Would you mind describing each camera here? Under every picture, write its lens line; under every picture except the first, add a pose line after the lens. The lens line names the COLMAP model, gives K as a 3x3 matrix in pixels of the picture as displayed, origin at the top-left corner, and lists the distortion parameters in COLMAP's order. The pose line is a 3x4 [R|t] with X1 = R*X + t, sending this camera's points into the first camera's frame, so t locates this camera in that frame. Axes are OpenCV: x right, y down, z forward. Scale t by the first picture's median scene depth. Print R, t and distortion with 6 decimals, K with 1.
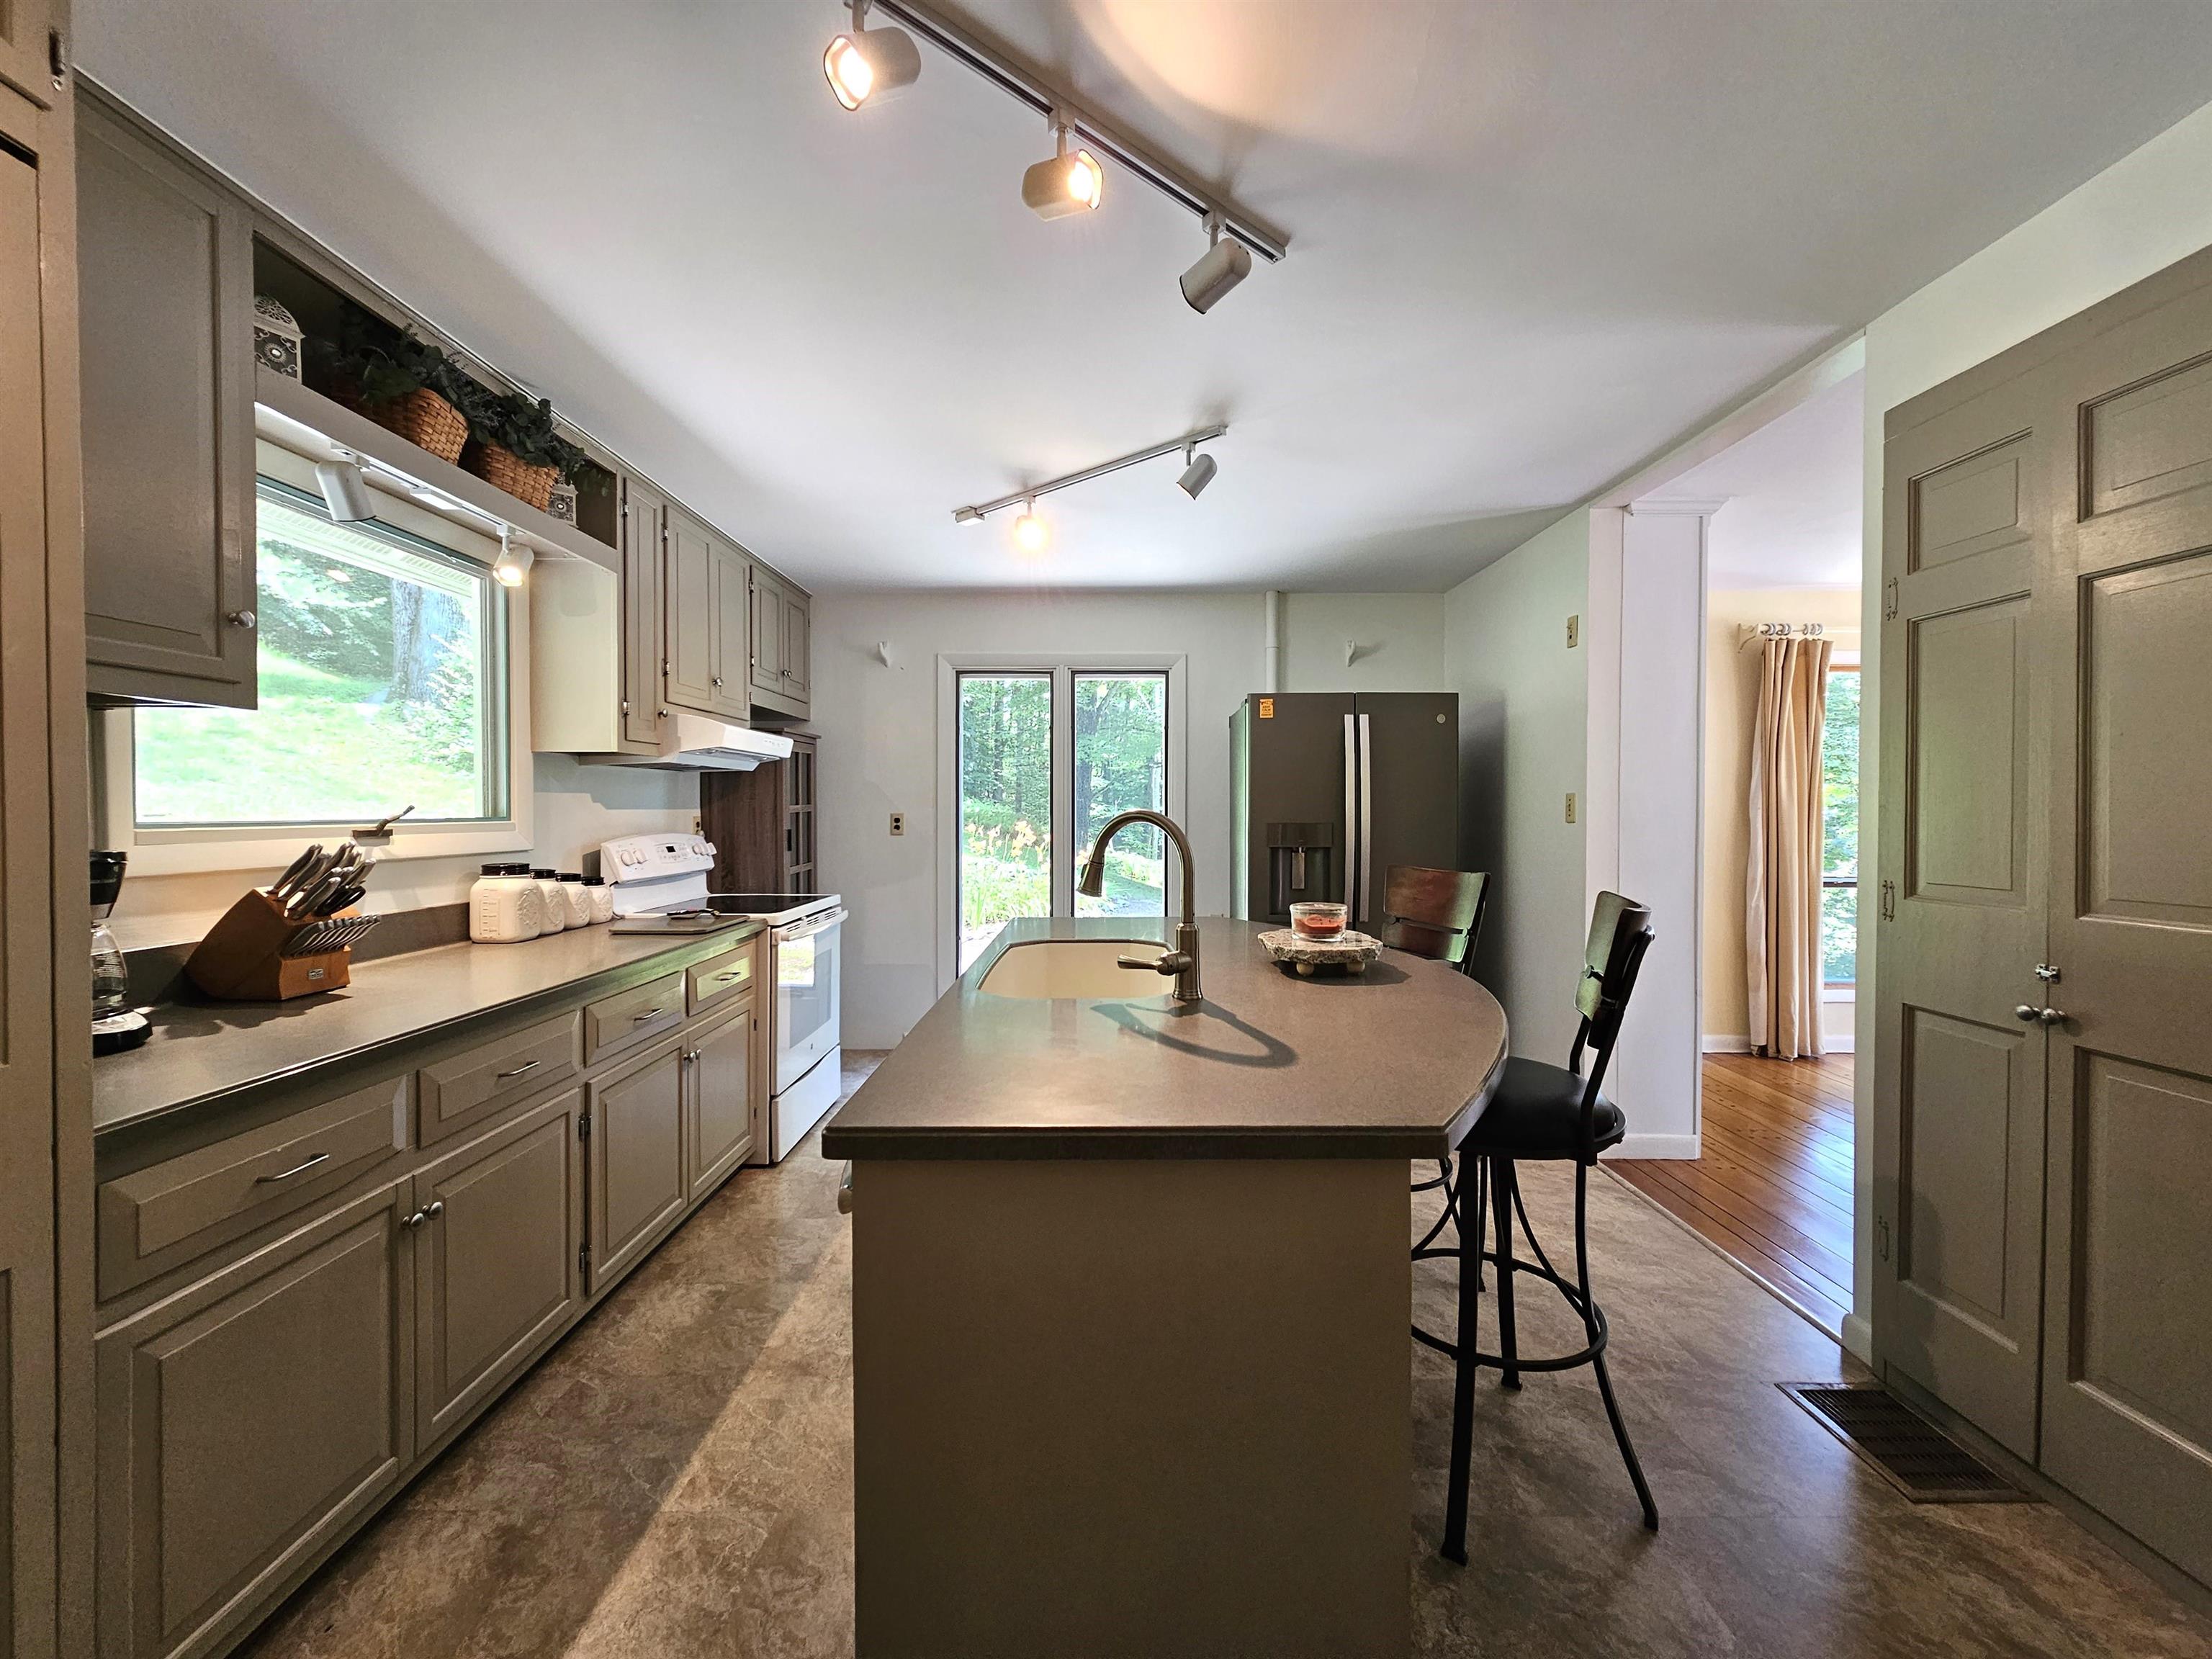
lens RADIAL K [[897.6, 0, 1098.5], [0, 897.6, 820.9], [0, 0, 1]] dist [-0.004393, 0.000669]
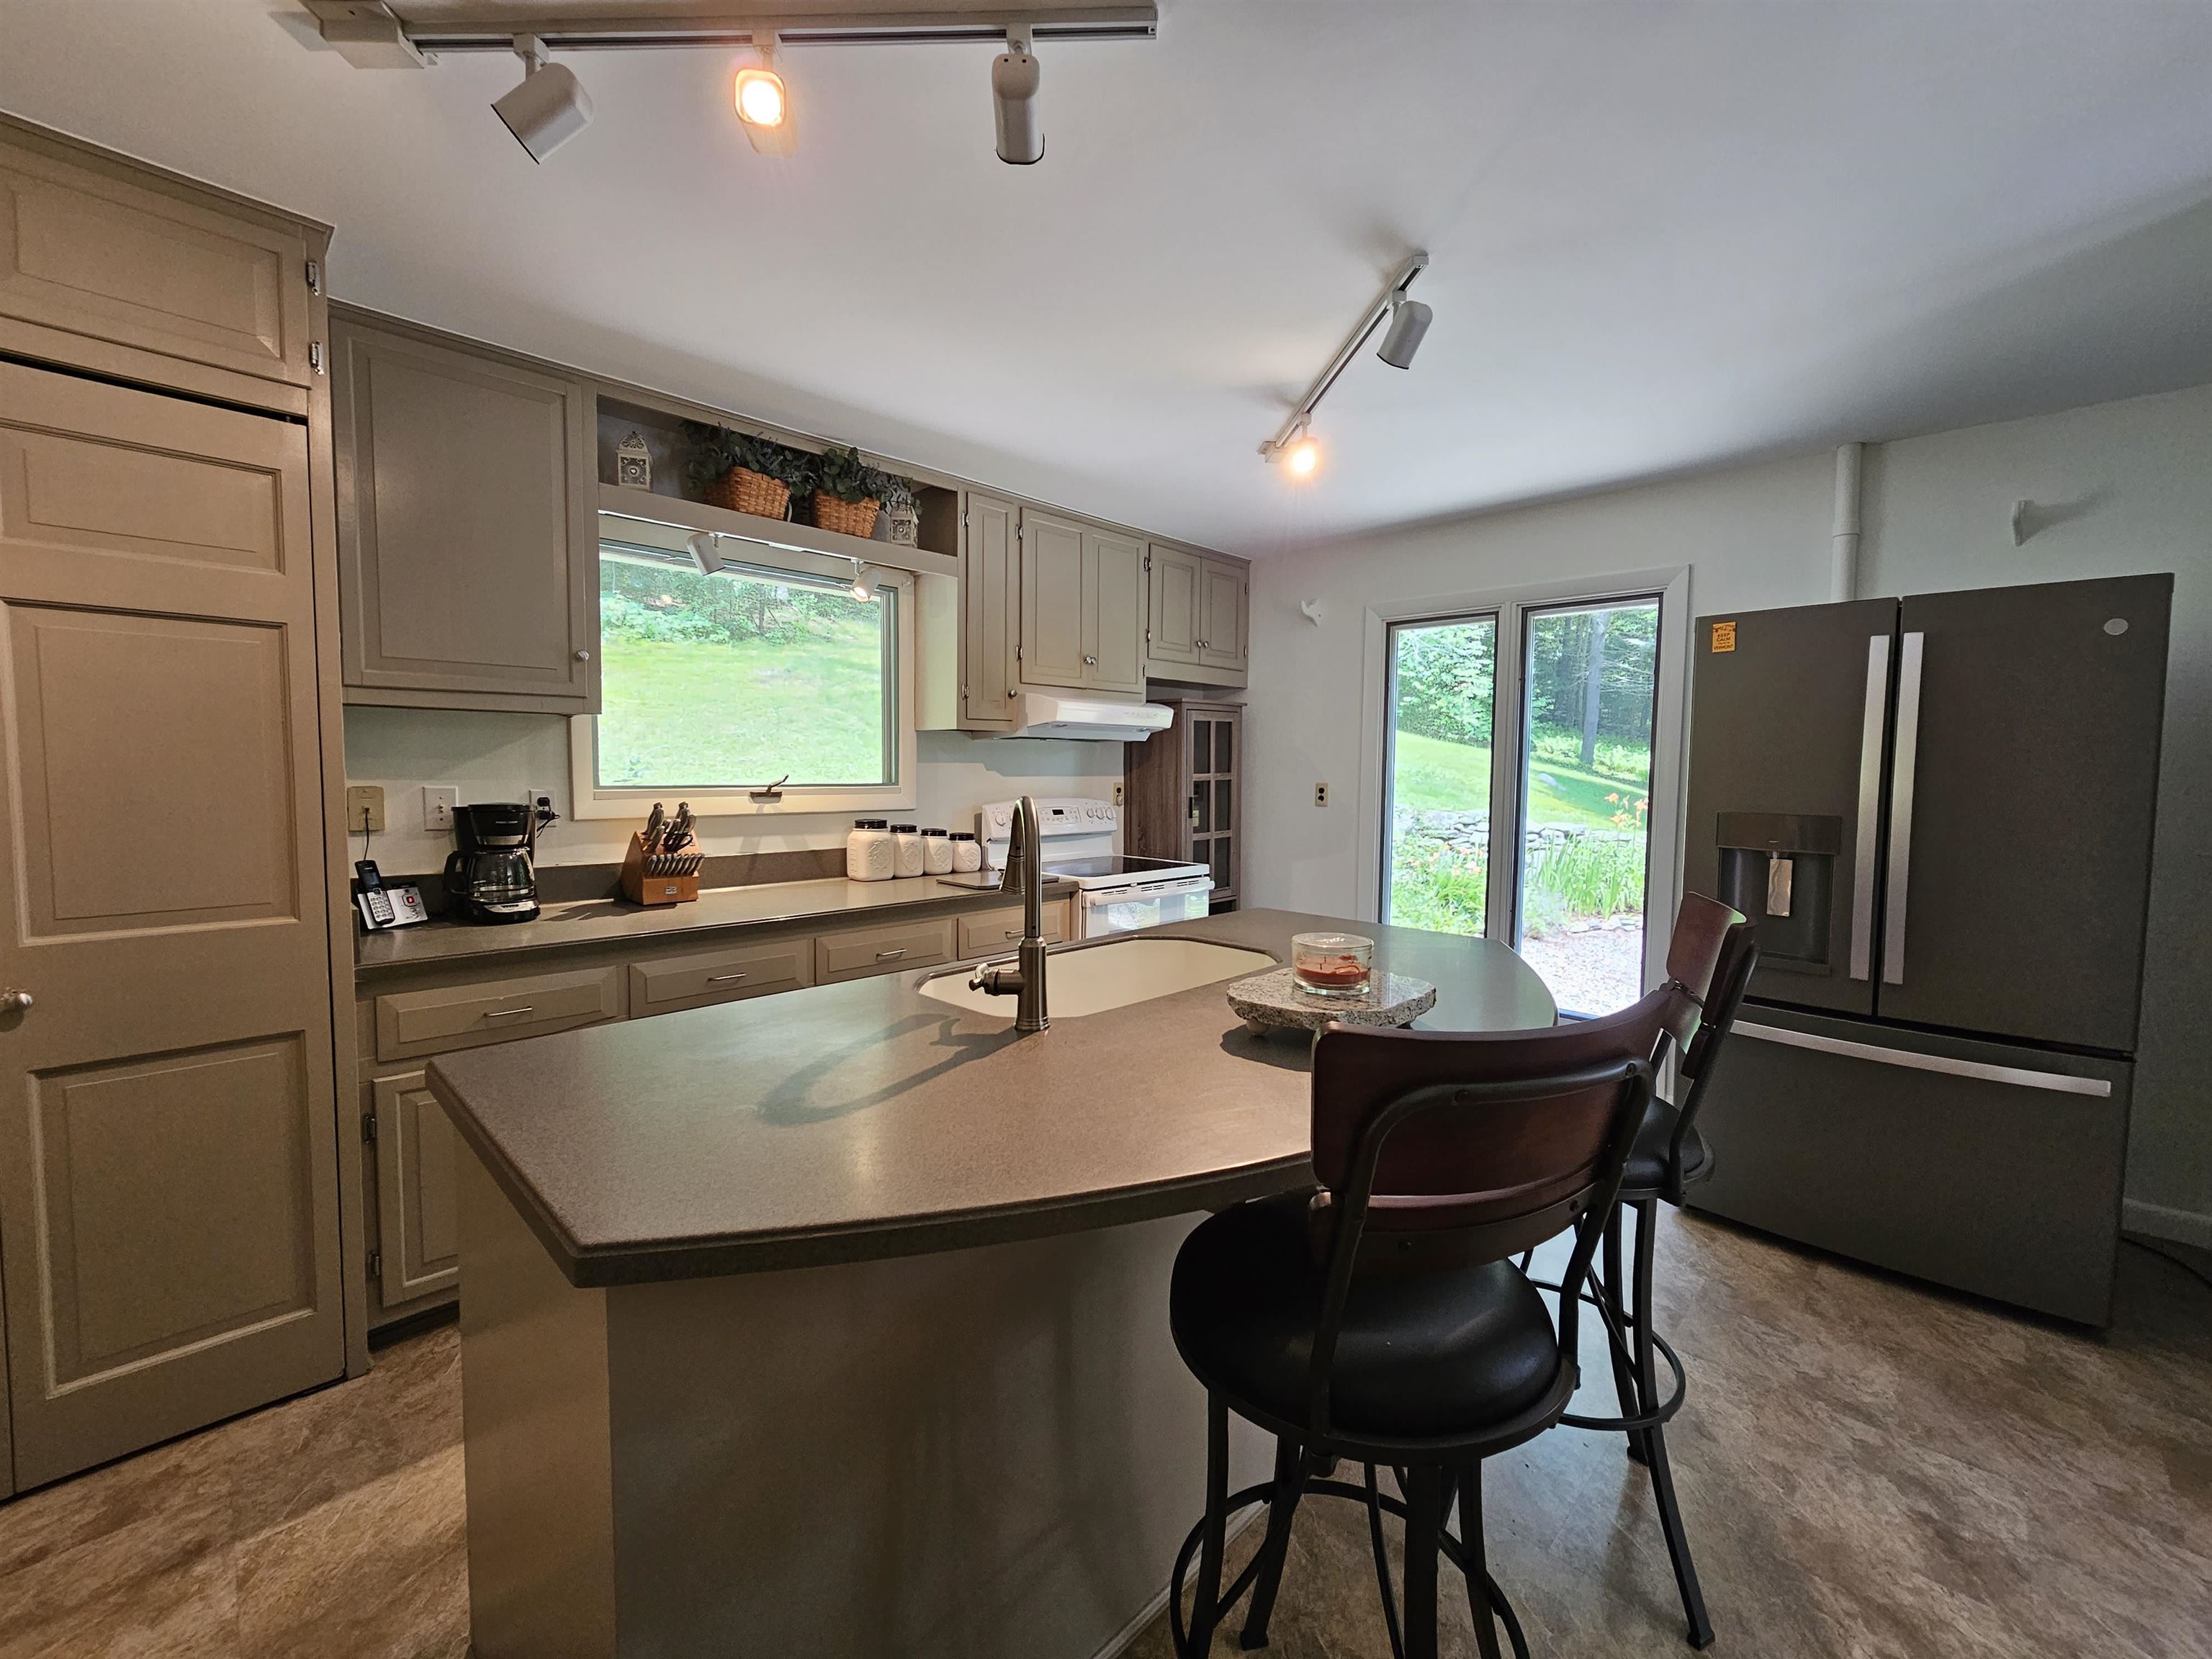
lens RADIAL K [[897.6, 0, 1110.9], [0, 897.6, 816.2], [0, 0, 1]] dist [-0.004393, 0.000669]
pose [[0.721825, 0.046286, -0.690526, 0.462027], [-0.019335, 0.998720, 0.046733, -0.023330], [0.691805, -0.020382, 0.721796, 0.302919]]
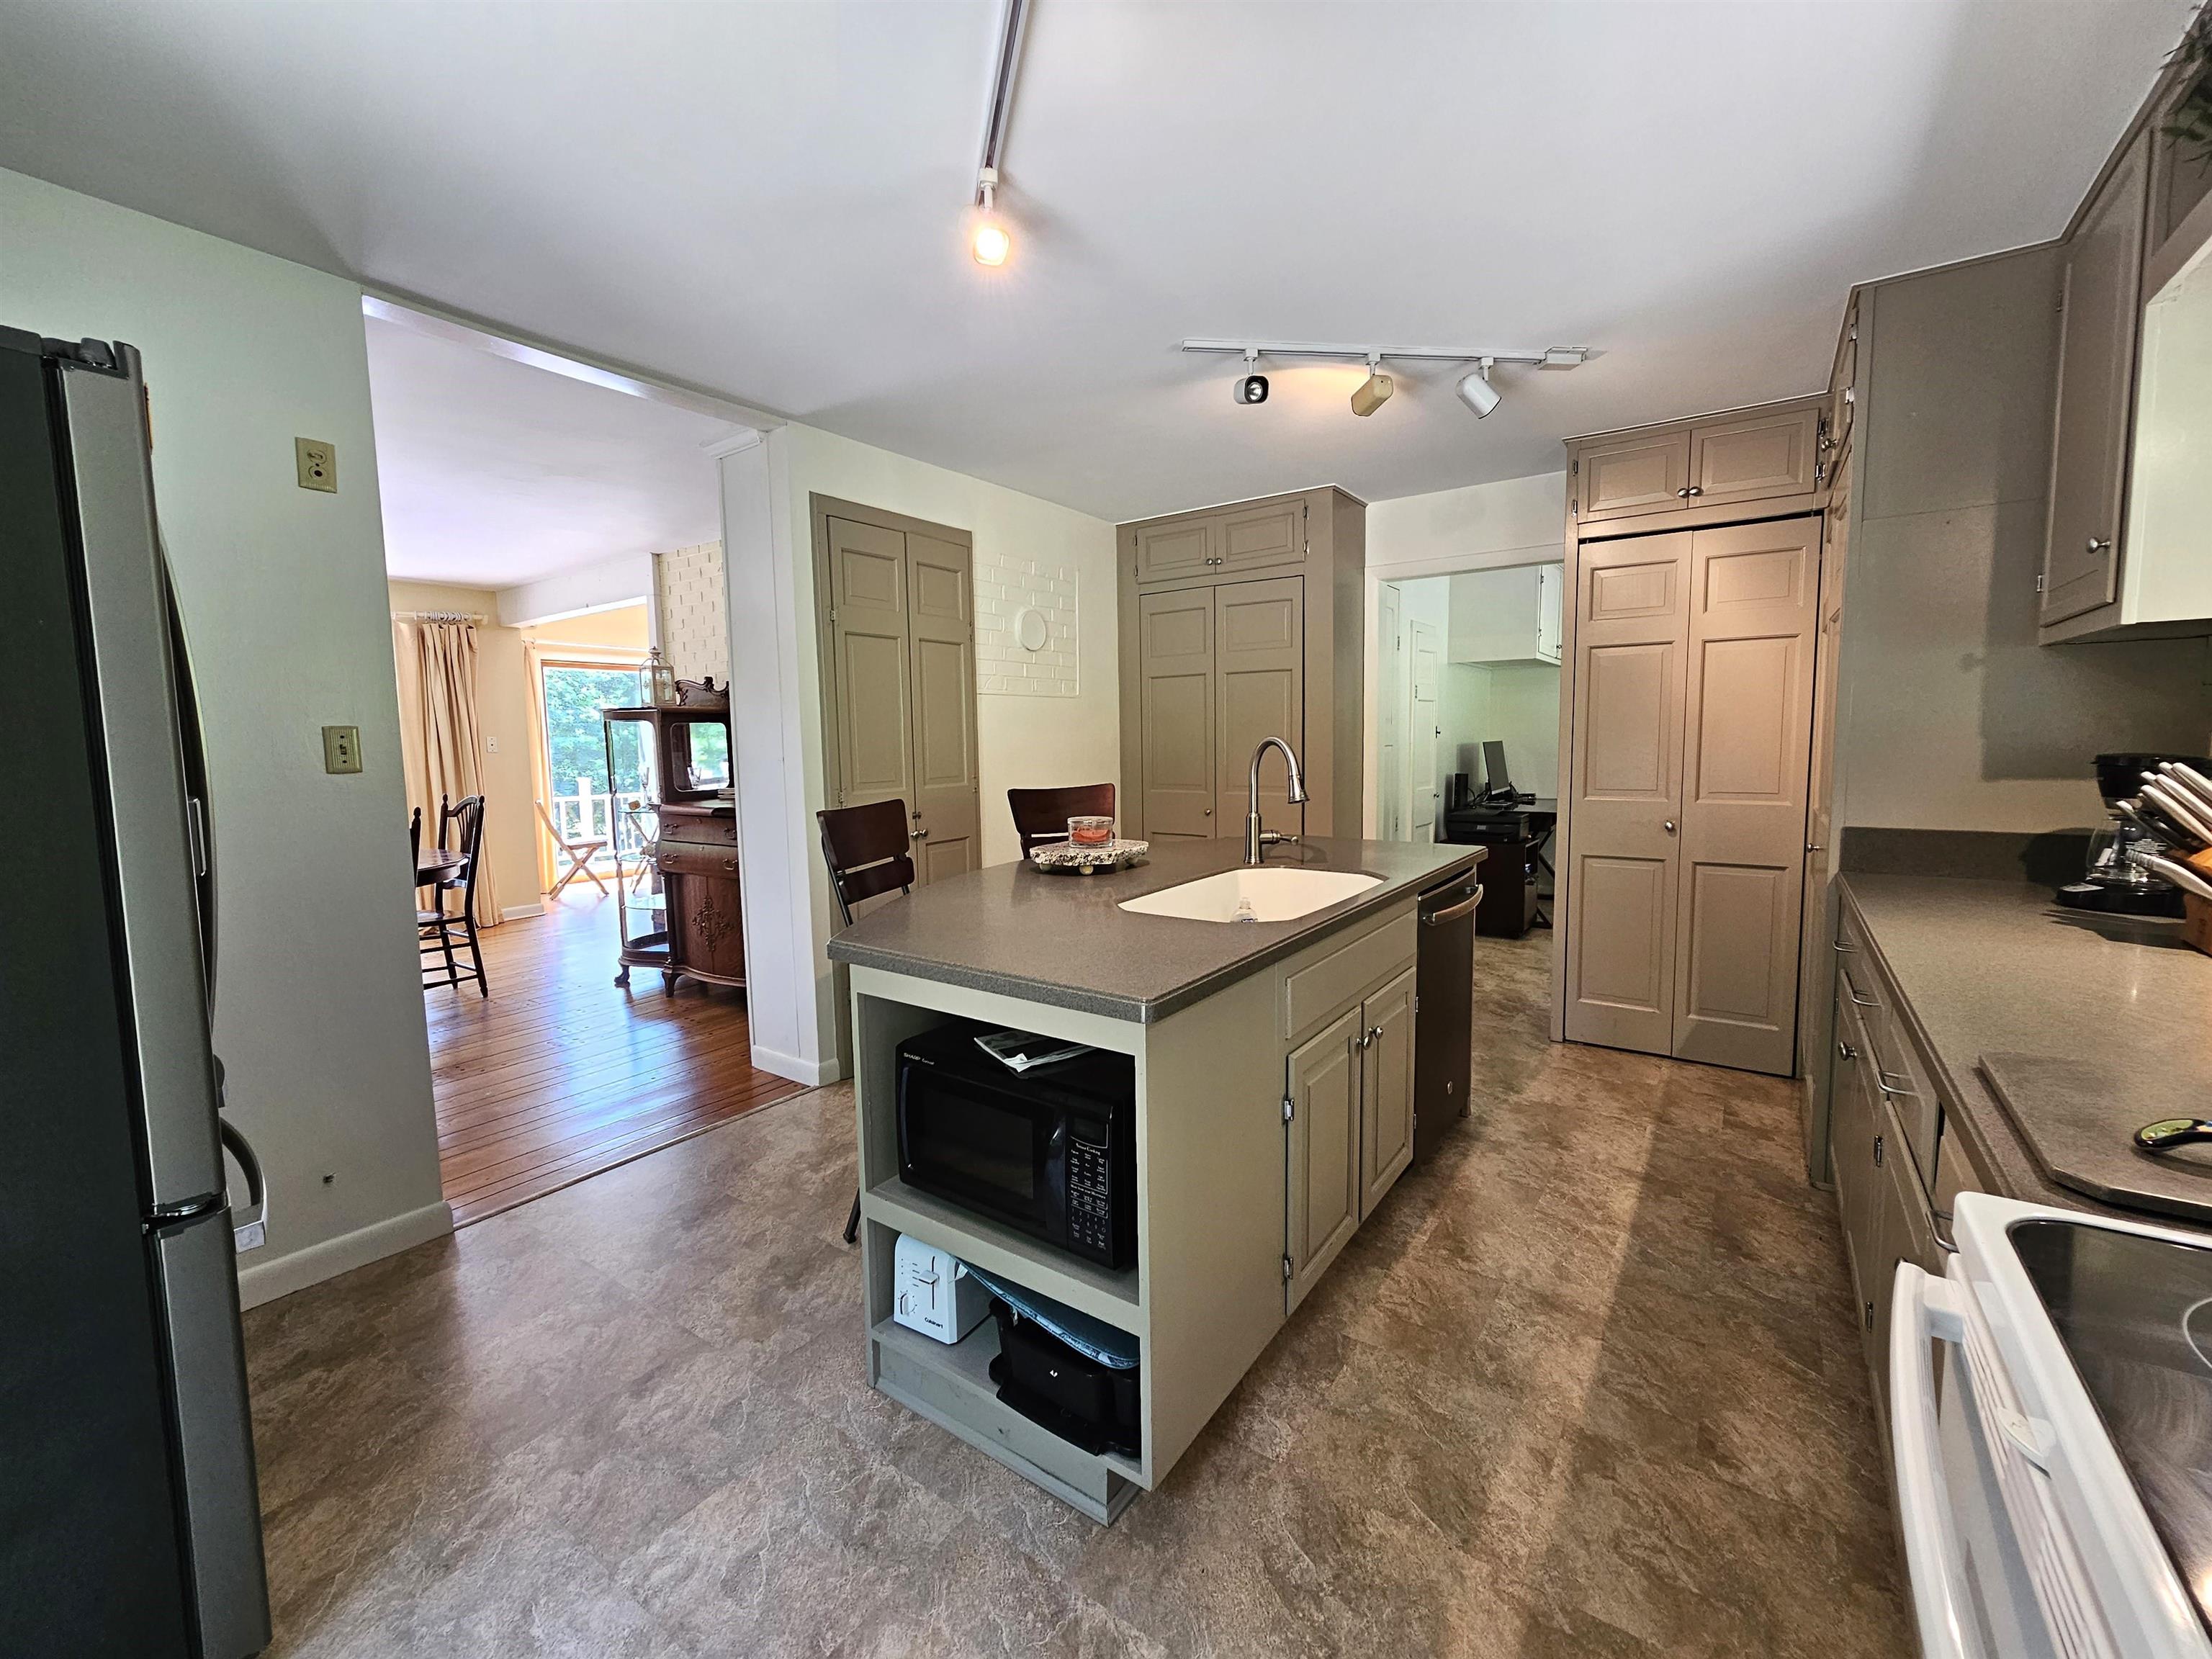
lens RADIAL K [[897.6, 0, 1101.1], [0, 897.6, 815.7], [0, 0, 1]] dist [-0.004393, 0.000669]
pose [[-0.816702, -0.039169, 0.575729, -0.359768], [0.024464, 0.994447, 0.102360, -0.026621], [-0.576541, 0.097682, -0.811208, 1.533280]]
